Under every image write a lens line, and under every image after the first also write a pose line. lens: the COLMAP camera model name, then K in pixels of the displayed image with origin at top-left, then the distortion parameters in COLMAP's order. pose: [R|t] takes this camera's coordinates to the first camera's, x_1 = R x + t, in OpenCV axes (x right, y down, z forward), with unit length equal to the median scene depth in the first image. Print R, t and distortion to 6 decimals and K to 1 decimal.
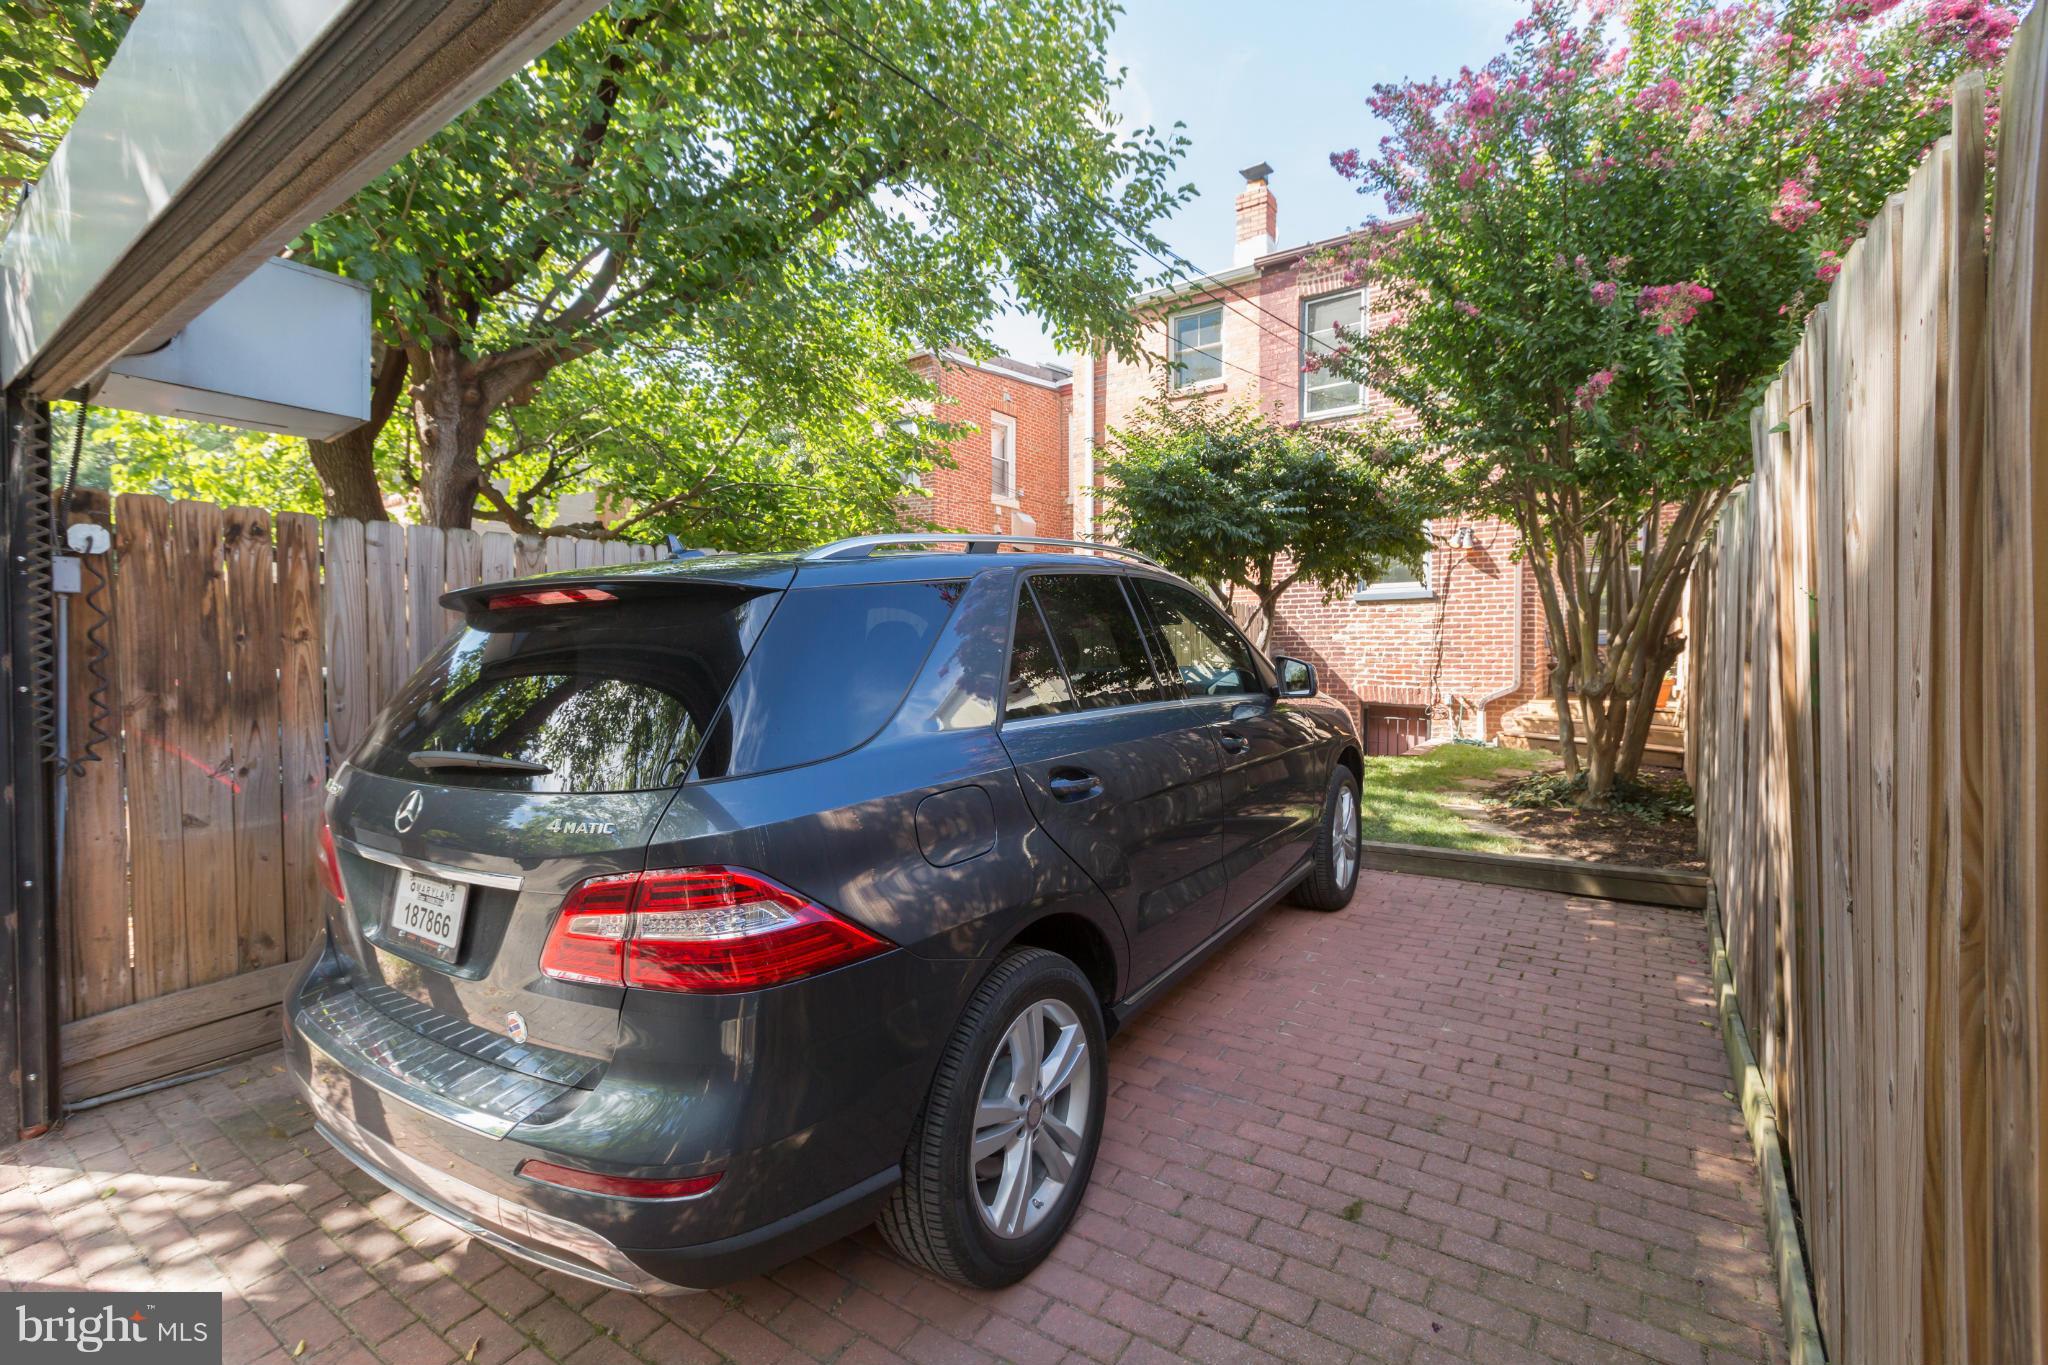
lens RADIAL K [[917.8, 0, 1022.5], [0, 917.8, 679.0], [0, 0, 1]] dist [0.002479, 0.000405]
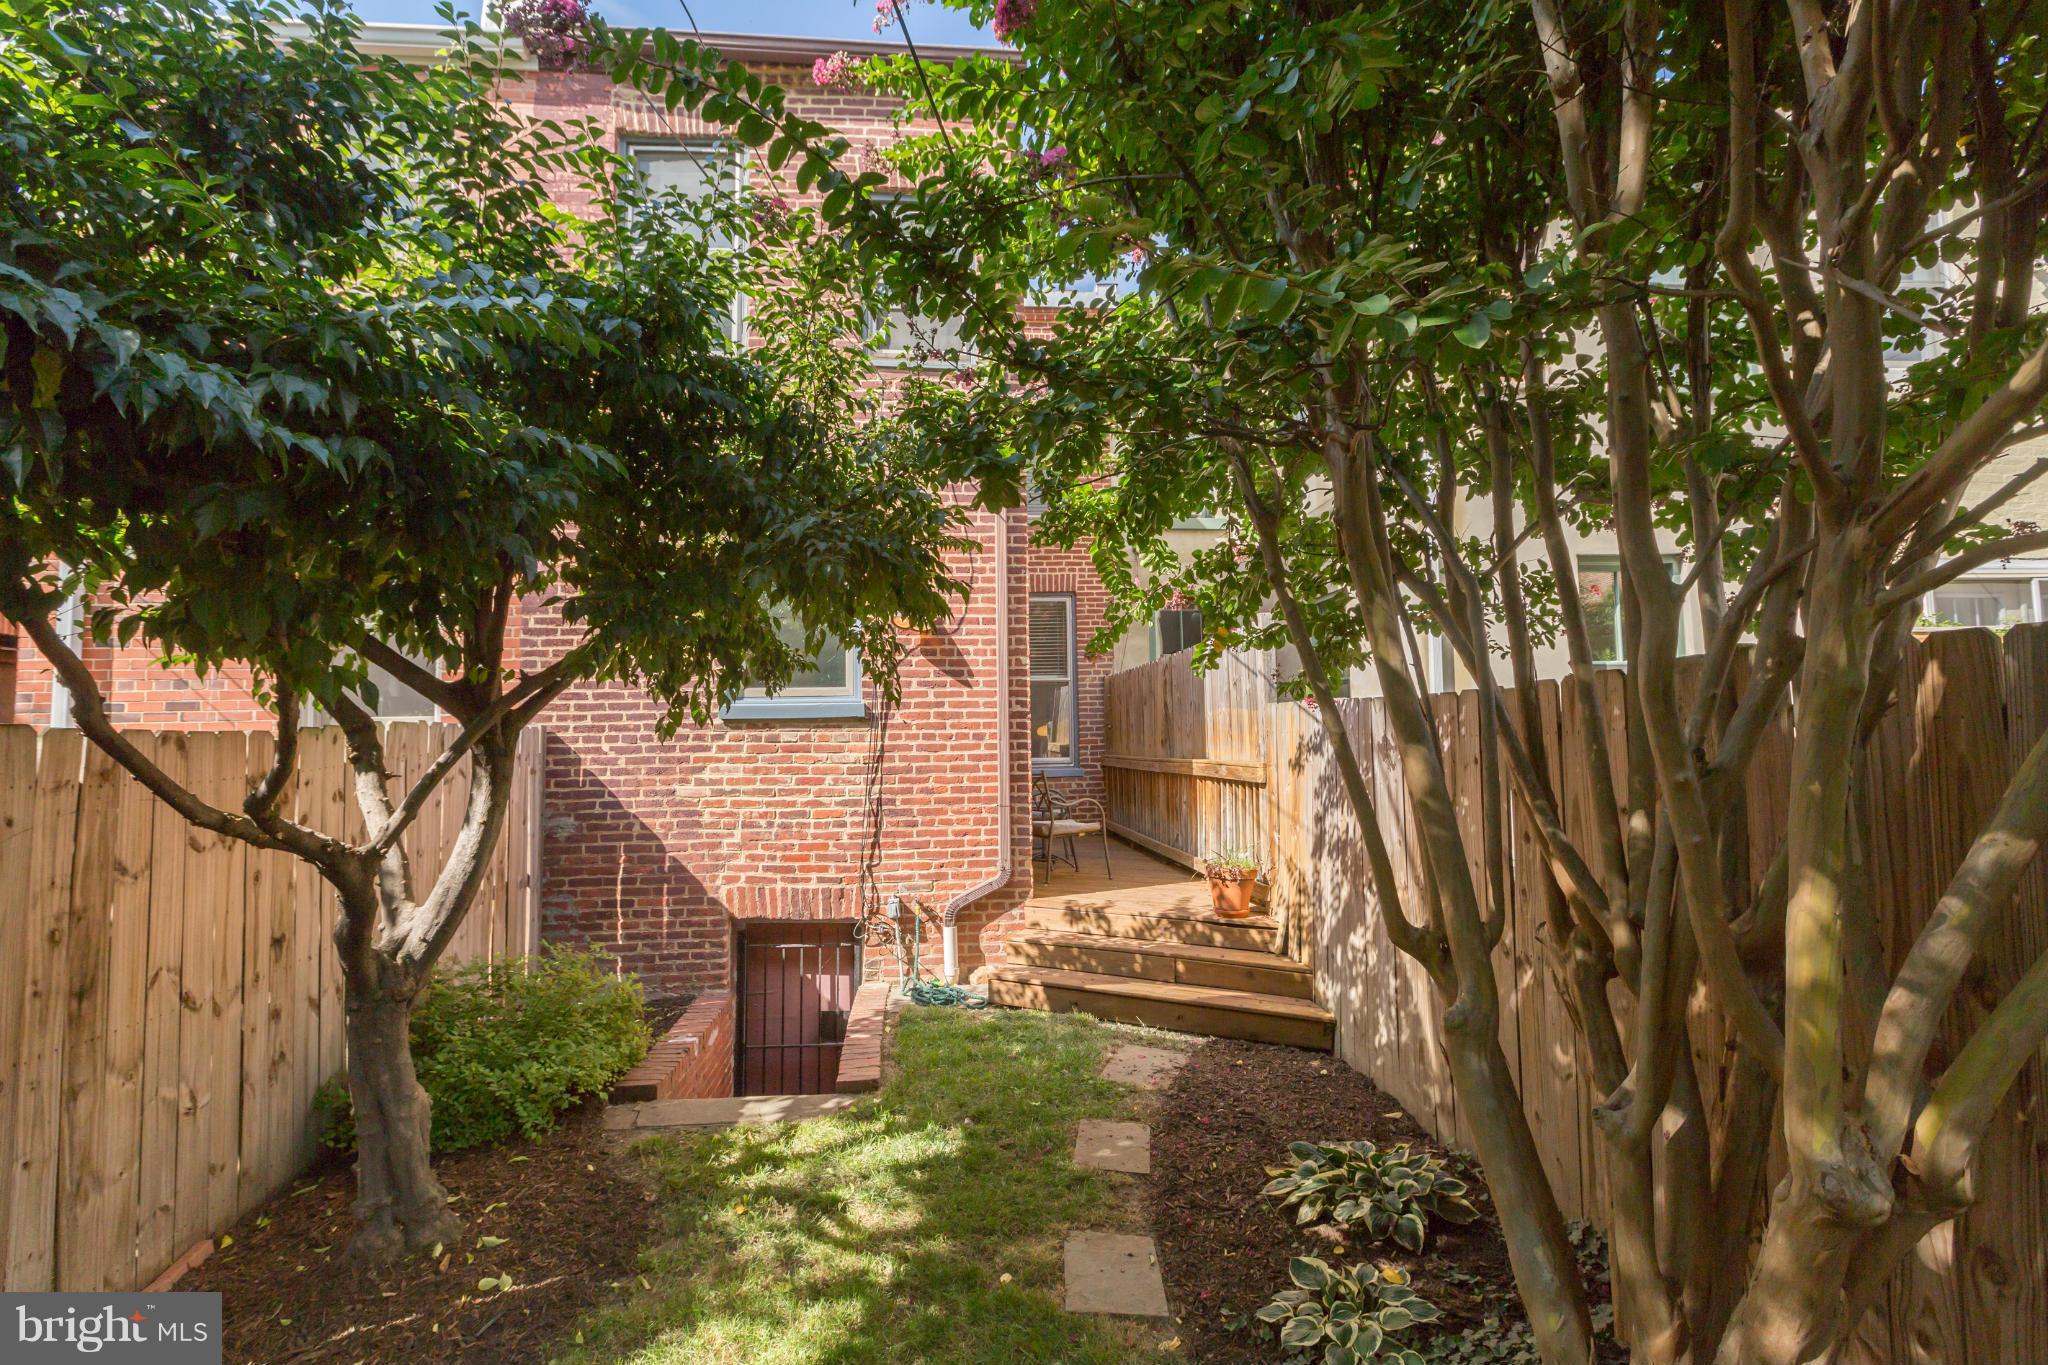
lens RADIAL K [[917.8, 0, 1022.5], [0, 917.8, 679.0], [0, 0, 1]] dist [0.002479, 0.000405]
pose [[0.765502, 0.041668, 0.642083, 0.169987], [0.027666, 0.994847, -0.097544, -0.056154], [-0.642839, 0.092434, 0.760404, 0.529019]]
